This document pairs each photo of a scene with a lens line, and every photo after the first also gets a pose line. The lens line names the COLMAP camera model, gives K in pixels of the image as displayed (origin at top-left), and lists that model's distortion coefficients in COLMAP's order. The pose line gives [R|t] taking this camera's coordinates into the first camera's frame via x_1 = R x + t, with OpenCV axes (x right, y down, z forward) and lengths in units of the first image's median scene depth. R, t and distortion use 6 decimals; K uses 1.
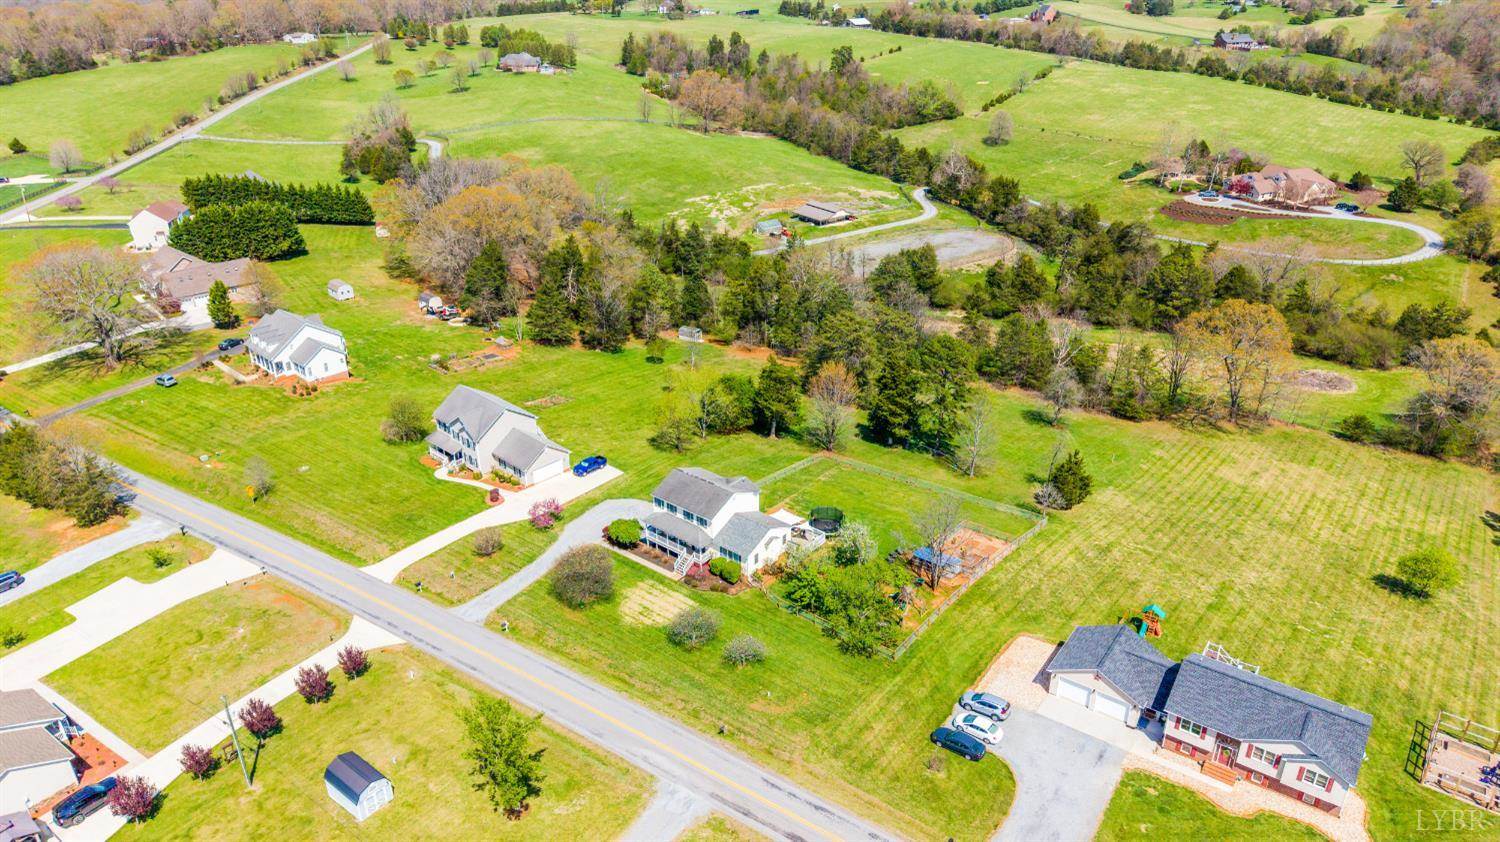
lens RADIAL K [[994.0, 0, 744.3], [0, 994.0, 422.7], [0, 0, 1]] dist [0.041659, -0.036844]
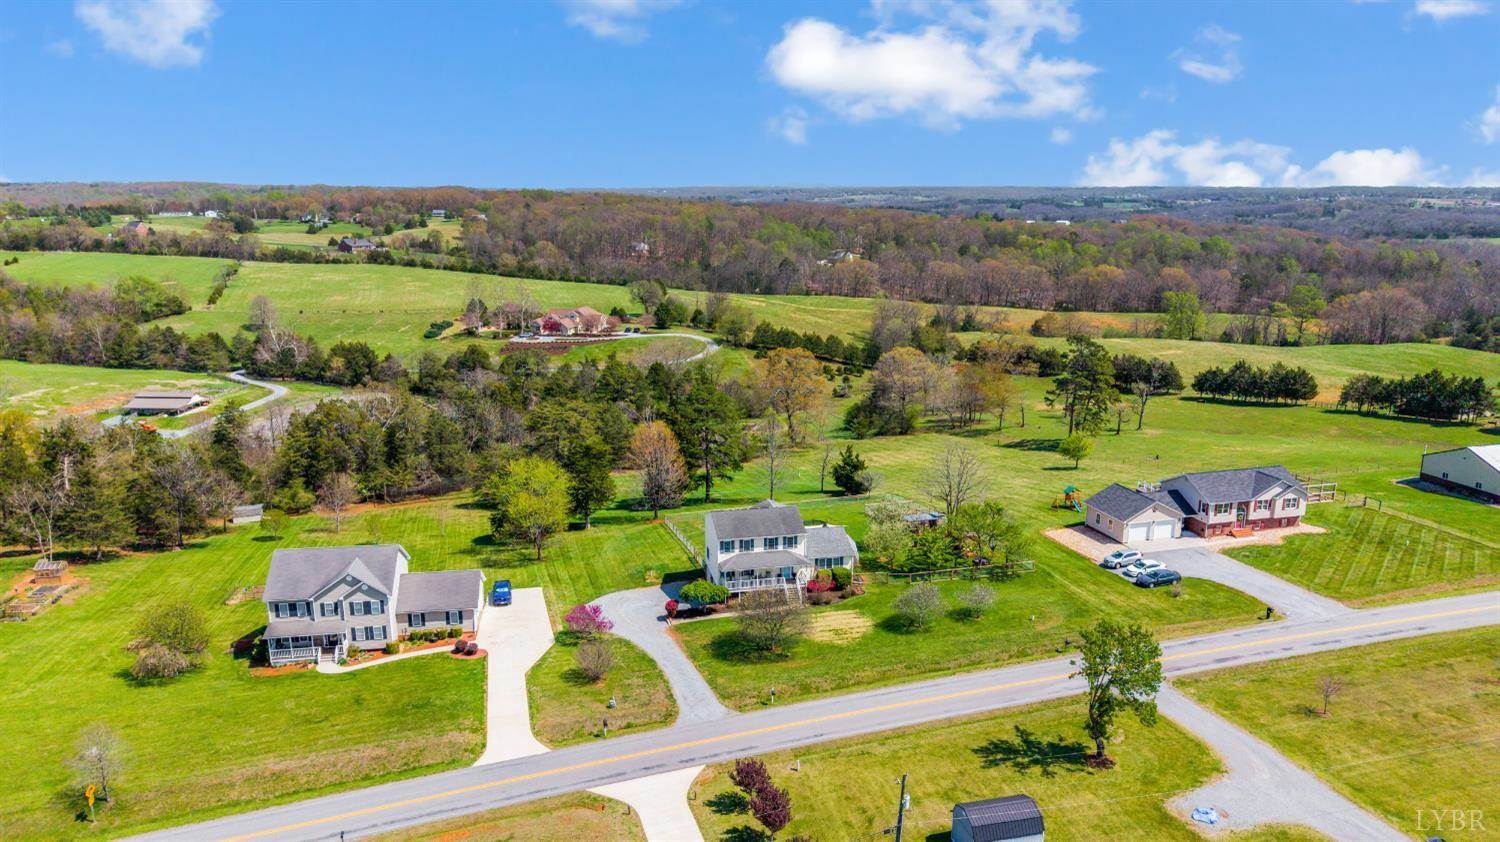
lens RADIAL K [[994.0, 0, 744.3], [0, 994.0, 422.7], [0, 0, 1]] dist [0.041659, -0.036844]
pose [[0.609442, -0.167993, 0.774828, -0.755298], [0.336225, 0.939824, -0.060691, 0.036674], [-0.718007, 0.297504, 0.629252, 0.414338]]
